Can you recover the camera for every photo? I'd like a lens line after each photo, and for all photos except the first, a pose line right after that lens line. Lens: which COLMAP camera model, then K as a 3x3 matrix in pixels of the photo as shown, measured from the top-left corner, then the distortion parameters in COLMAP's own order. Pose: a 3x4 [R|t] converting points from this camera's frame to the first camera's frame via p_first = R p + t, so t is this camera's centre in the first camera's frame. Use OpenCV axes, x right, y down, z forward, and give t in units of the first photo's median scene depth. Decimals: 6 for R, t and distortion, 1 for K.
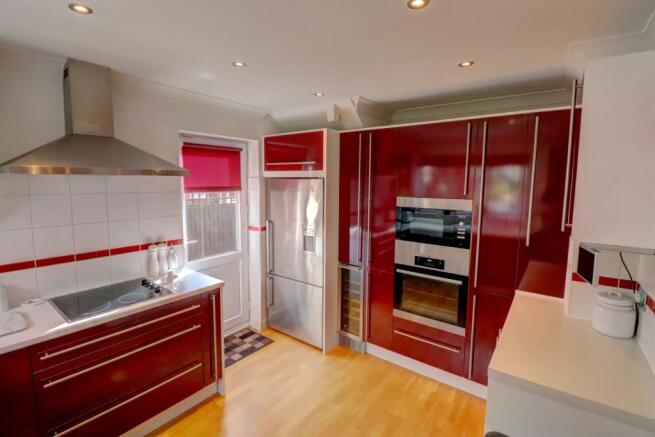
lens RADIAL K [[305.7, 0, 324.9], [0, 305.7, 213.2], [0, 0, 1]] dist [-0.023093, -0.002777]
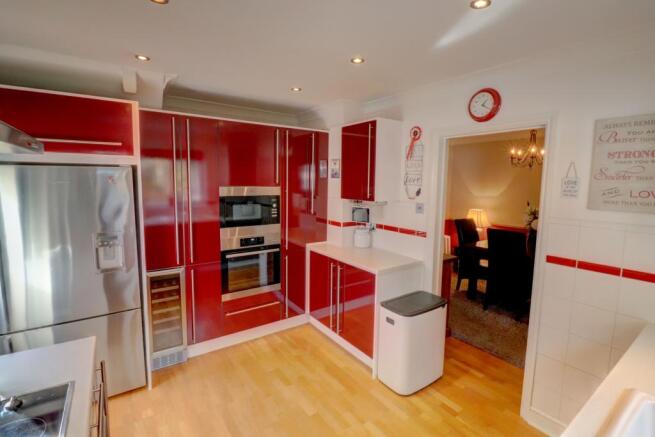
lens RADIAL K [[305.7, 0, 325.2], [0, 305.7, 216.5], [0, 0, 1]] dist [-0.023093, -0.002777]
pose [[0.295453, -0.116349, 0.948246, -0.663146], [0.092155, 0.991399, 0.092930, -0.017366], [-0.950902, 0.059929, 0.303634, 0.352480]]
